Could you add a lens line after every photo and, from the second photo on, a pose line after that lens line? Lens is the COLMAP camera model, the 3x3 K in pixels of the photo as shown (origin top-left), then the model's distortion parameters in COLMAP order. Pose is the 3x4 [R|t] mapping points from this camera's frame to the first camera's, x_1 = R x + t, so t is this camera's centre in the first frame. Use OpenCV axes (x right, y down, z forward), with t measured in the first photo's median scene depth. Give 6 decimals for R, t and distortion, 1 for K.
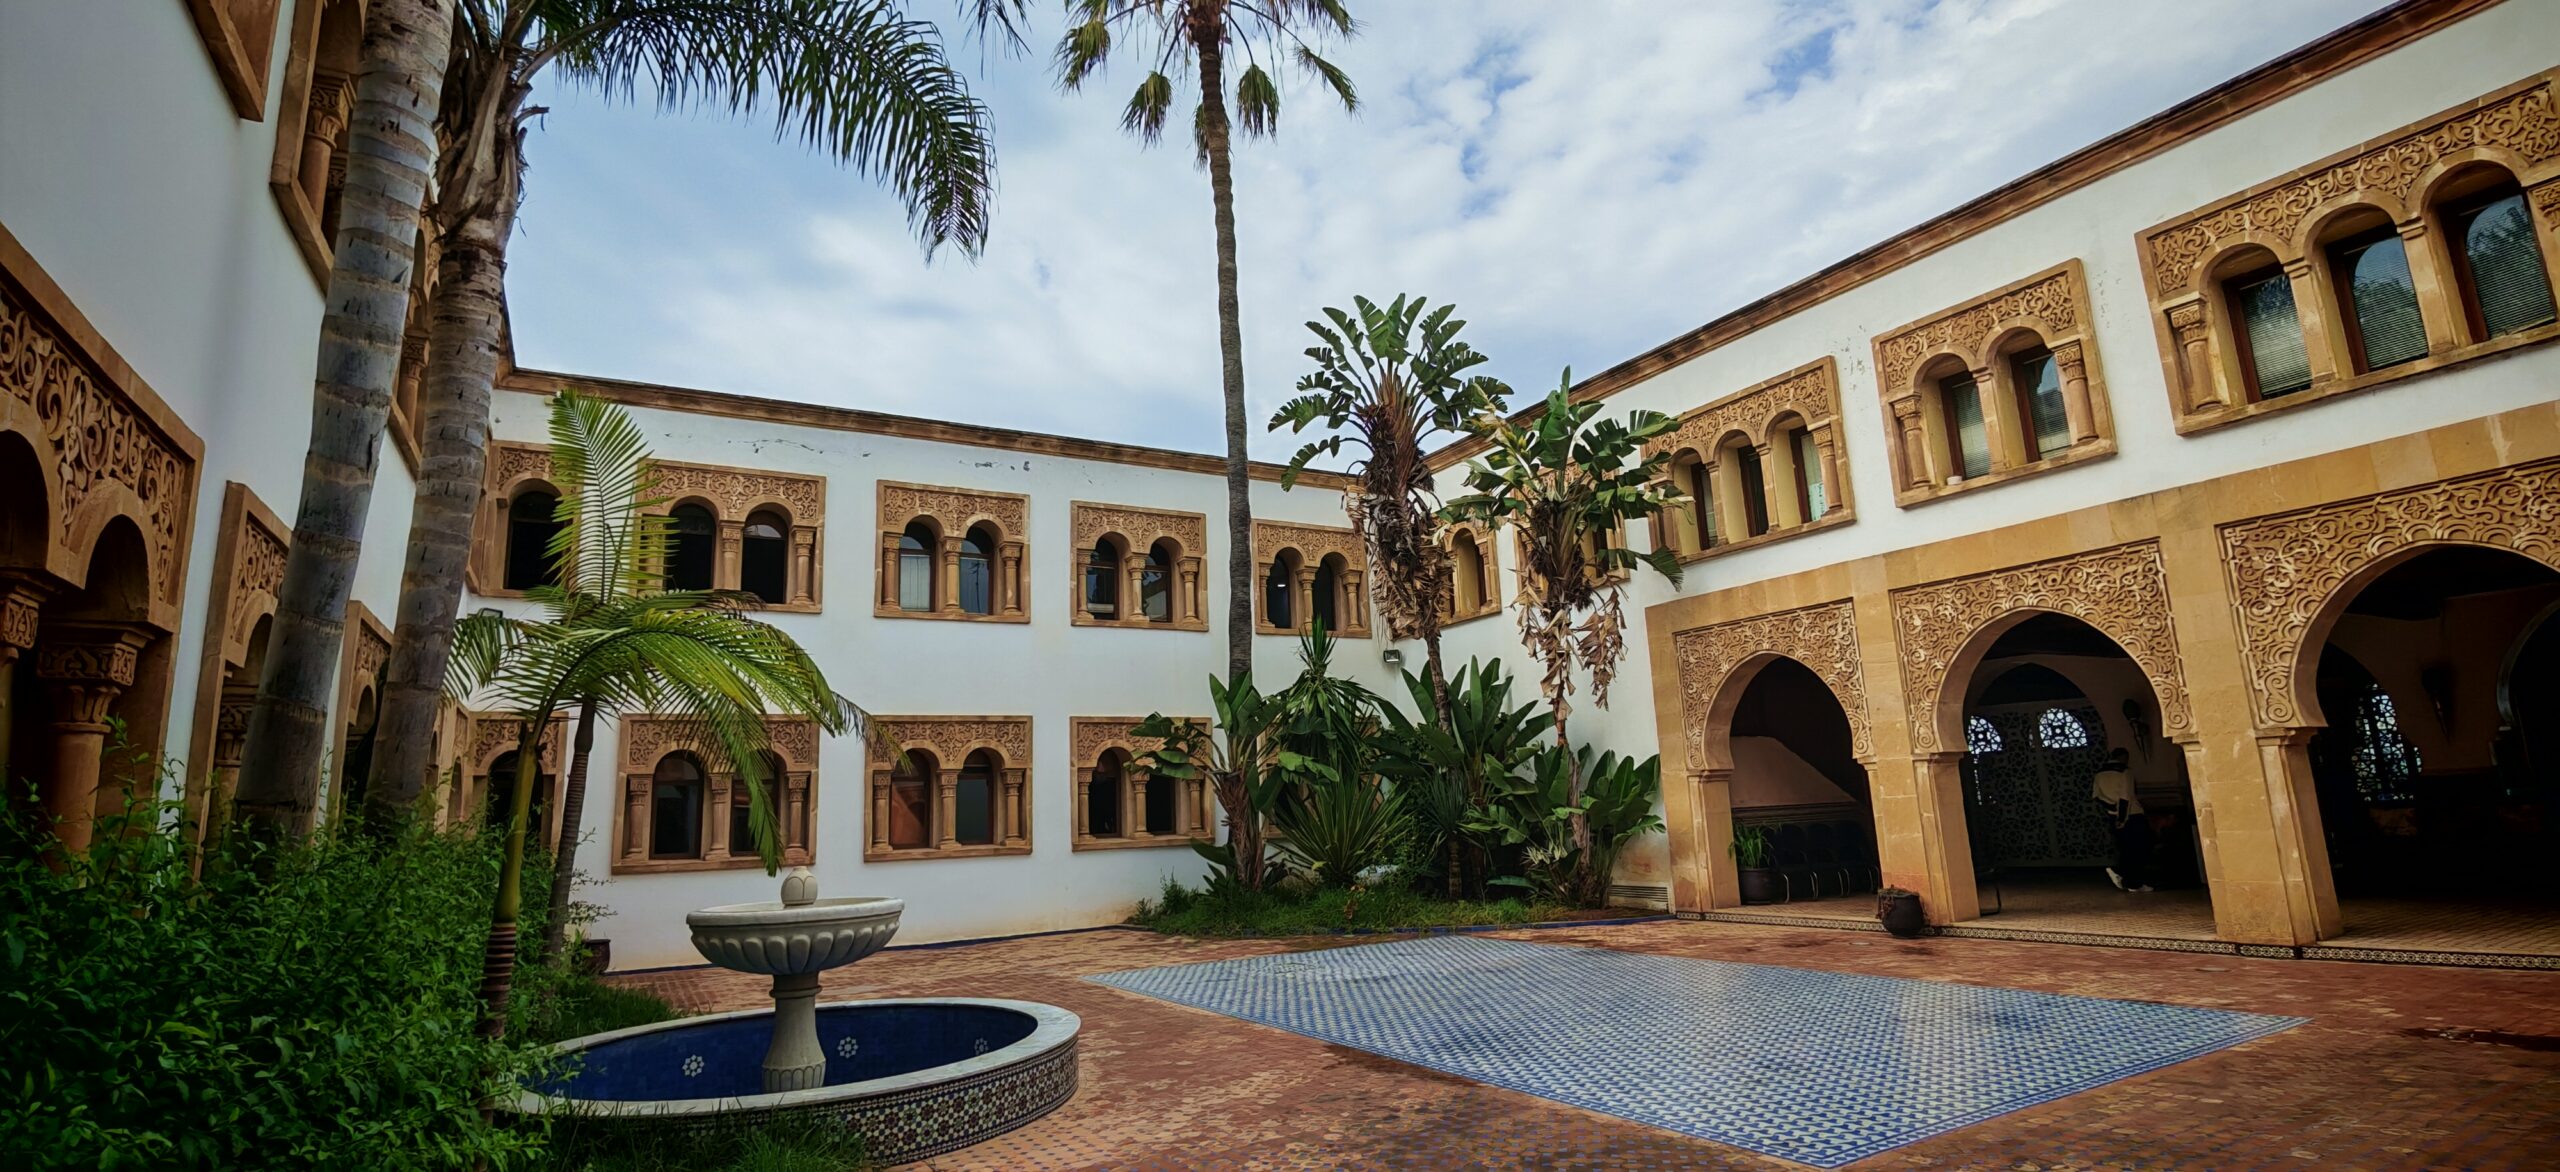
lens RADIAL K [[1191.2, 0, 1280.0], [0, 1191.2, 586.0], [0, 0, 1]] dist [0.046121, 0.000029]
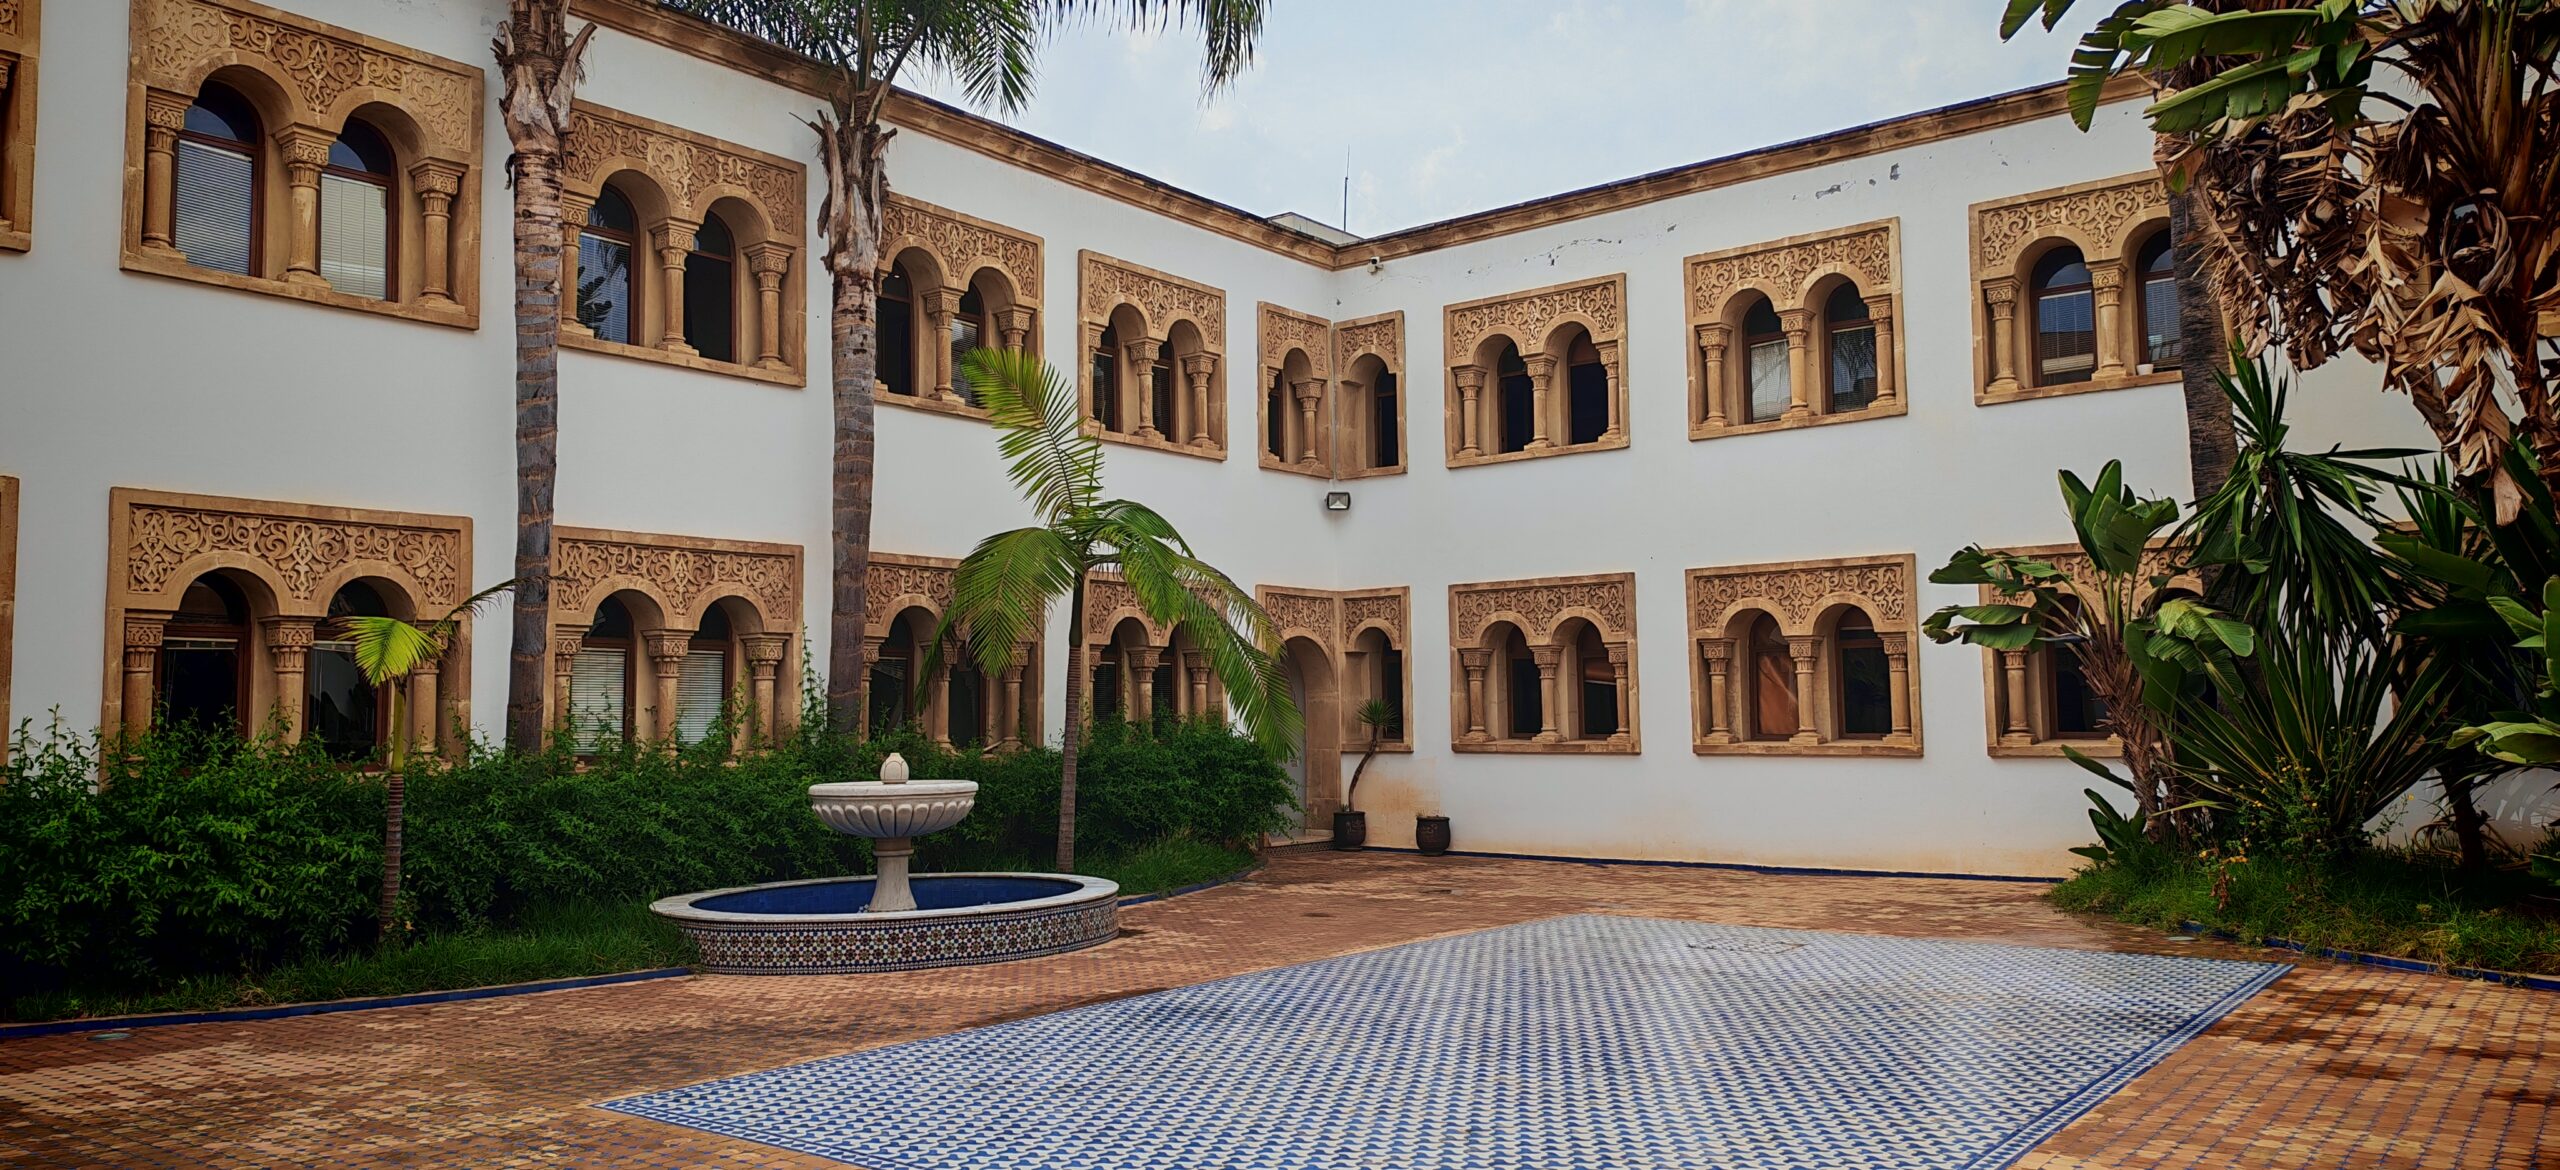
lens RADIAL K [[1784.5, 0, 1280.0], [0, 1784.5, 585.0], [0, 0, 1]] dist [0.078146, -0.000055]
pose [[0.386921, -0.042445, -0.921135, 0.613158], [0.171029, 0.984911, 0.026457, 0.041587], [0.906113, -0.167778, 0.388342, 0.306254]]
